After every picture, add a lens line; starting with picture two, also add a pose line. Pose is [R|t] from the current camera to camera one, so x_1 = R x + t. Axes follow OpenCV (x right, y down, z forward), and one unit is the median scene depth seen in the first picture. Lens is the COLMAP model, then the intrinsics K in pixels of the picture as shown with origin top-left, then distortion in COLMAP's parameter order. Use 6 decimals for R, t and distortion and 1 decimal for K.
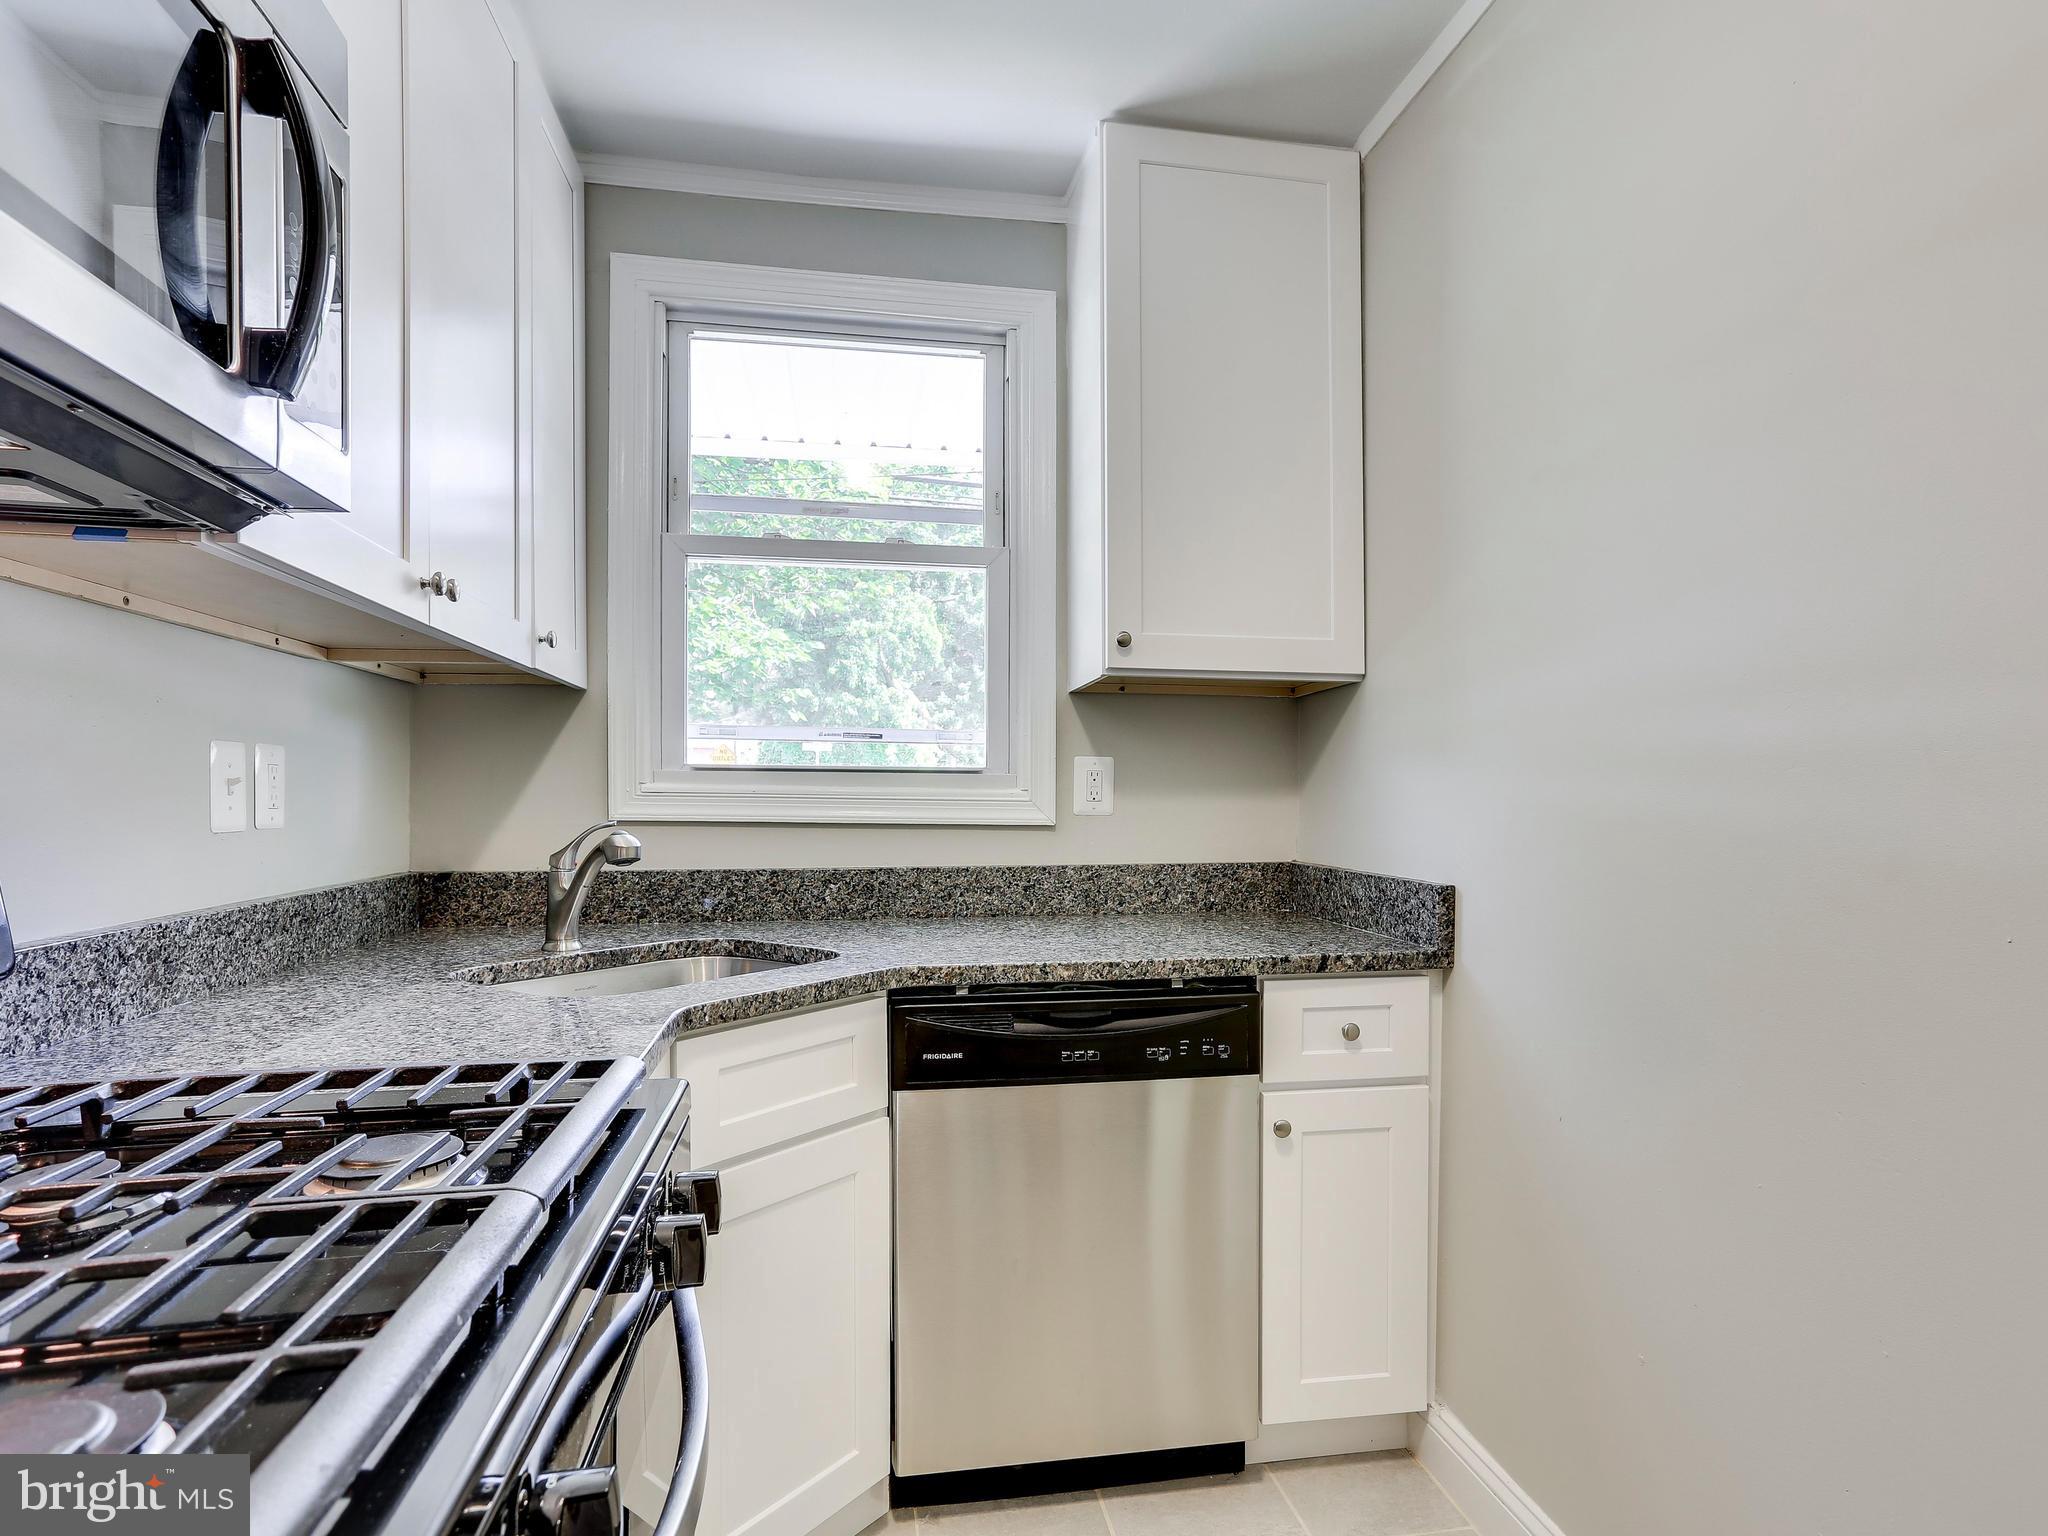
lens RADIAL K [[1097.6, 0, 1038.0], [0, 1097.6, 783.1], [0, 0, 1]] dist [-0.035527, 0.028629]
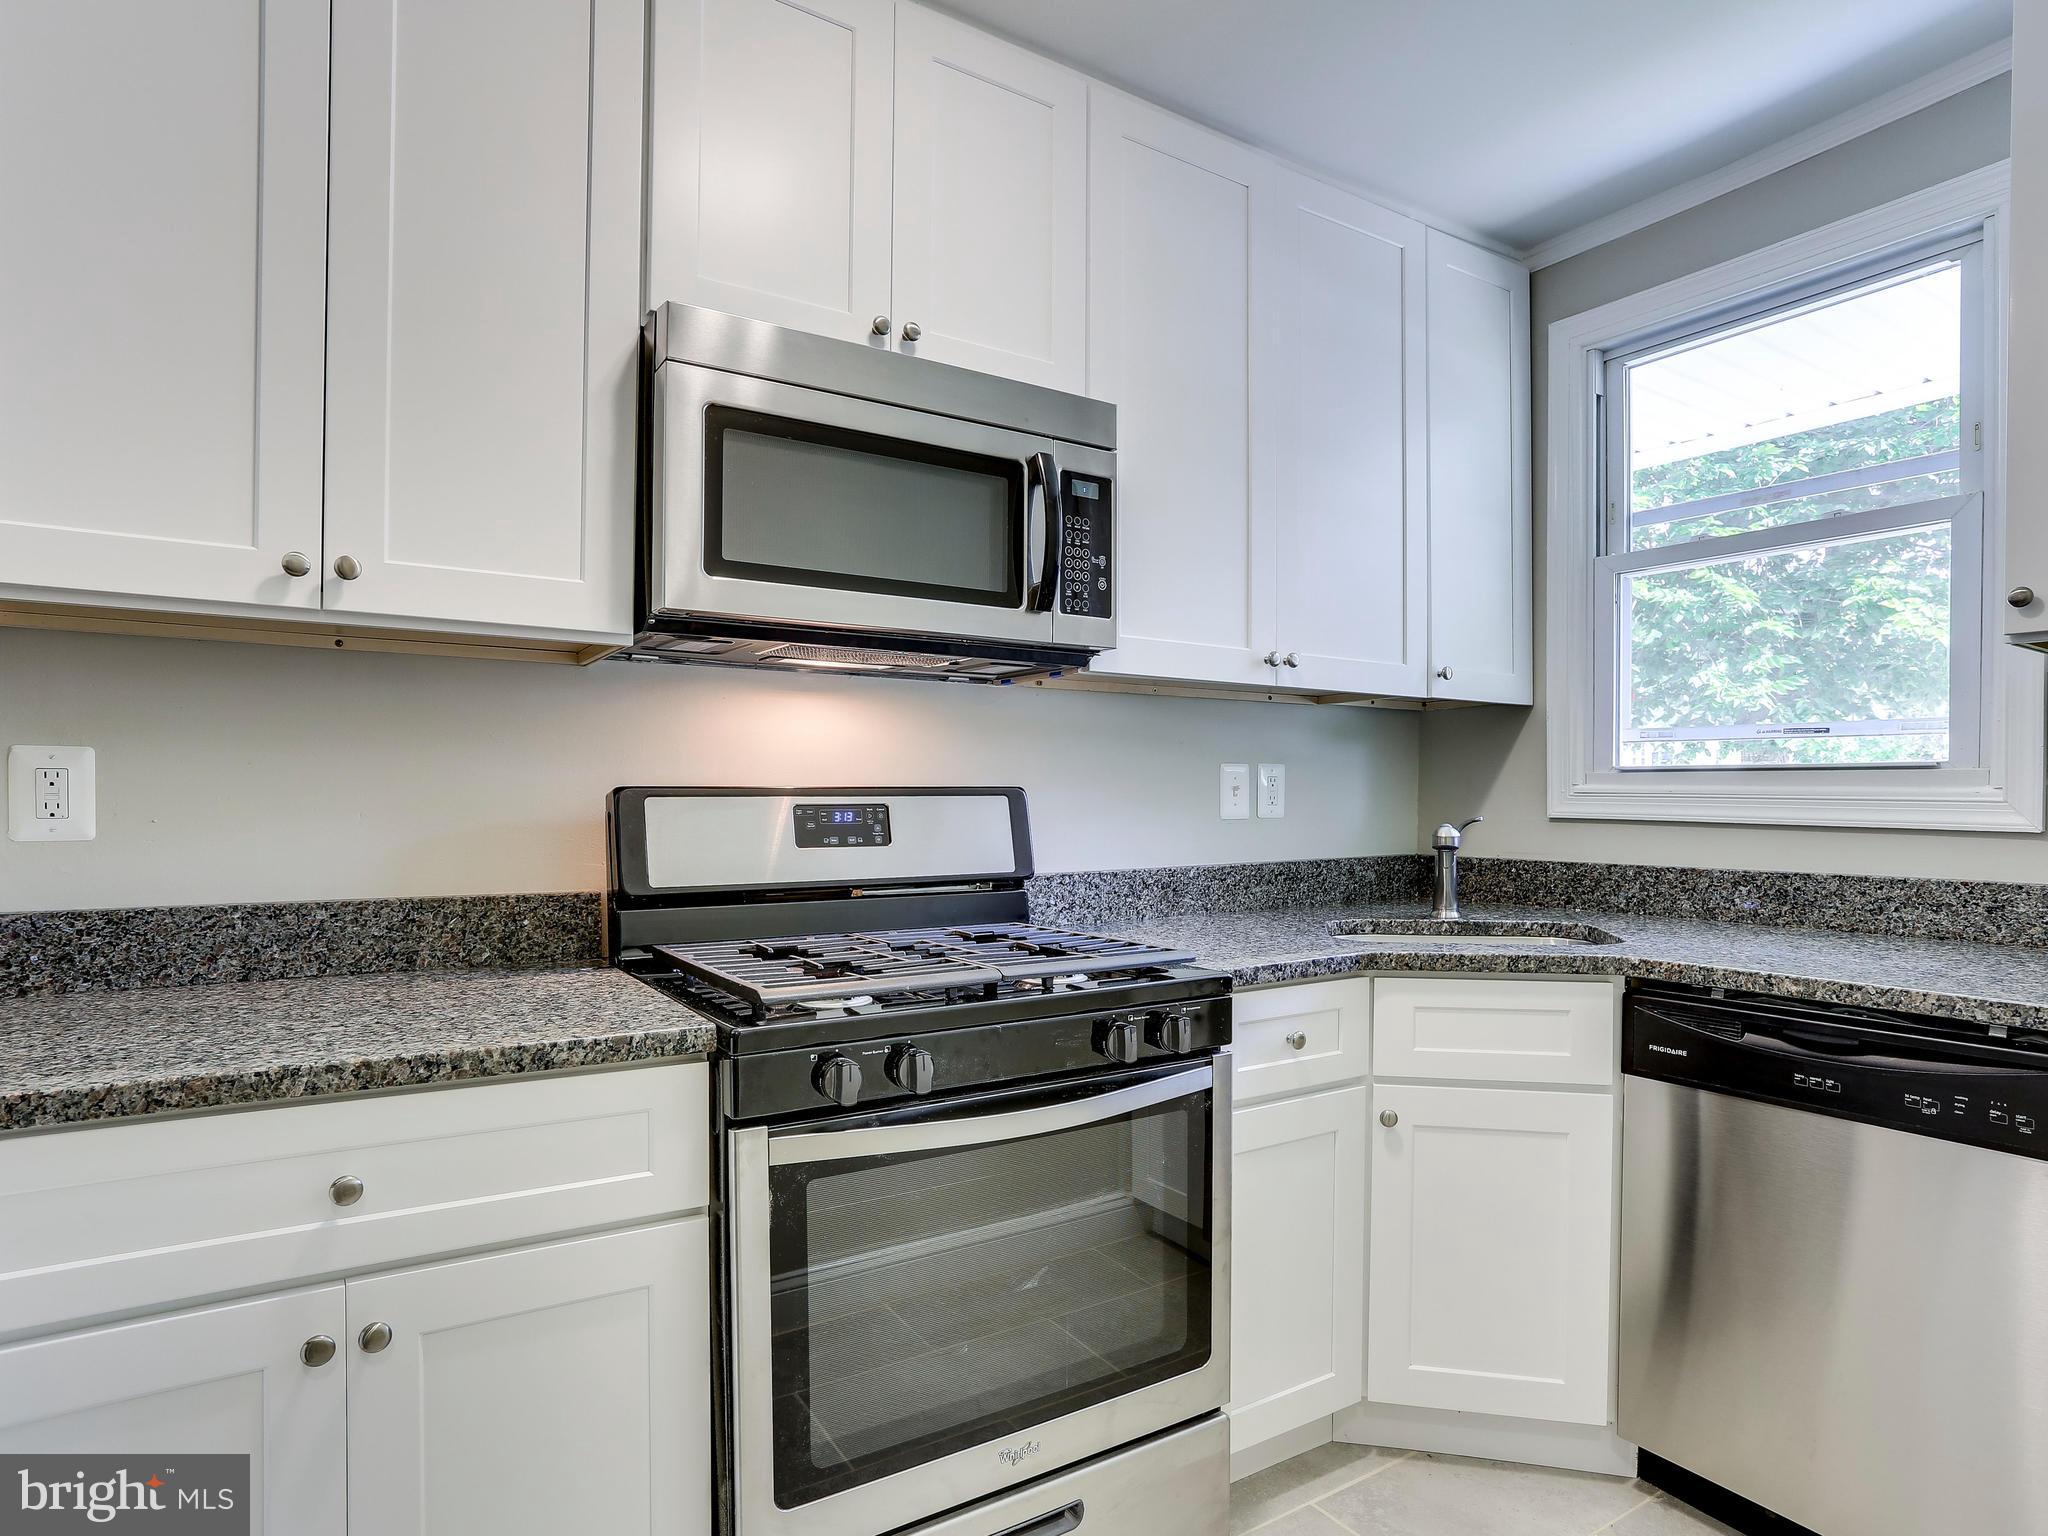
lens RADIAL K [[1159.9, 0, 1053.0], [0, 1159.9, 758.0], [0, 0, 1]] dist [-0.072433, 0.045849]
pose [[0.397540, -0.030626, -0.917074, 0.512353], [0.011379, 0.999531, -0.028447, -0.000008], [0.917514, 0.000873, 0.397701, 0.038843]]
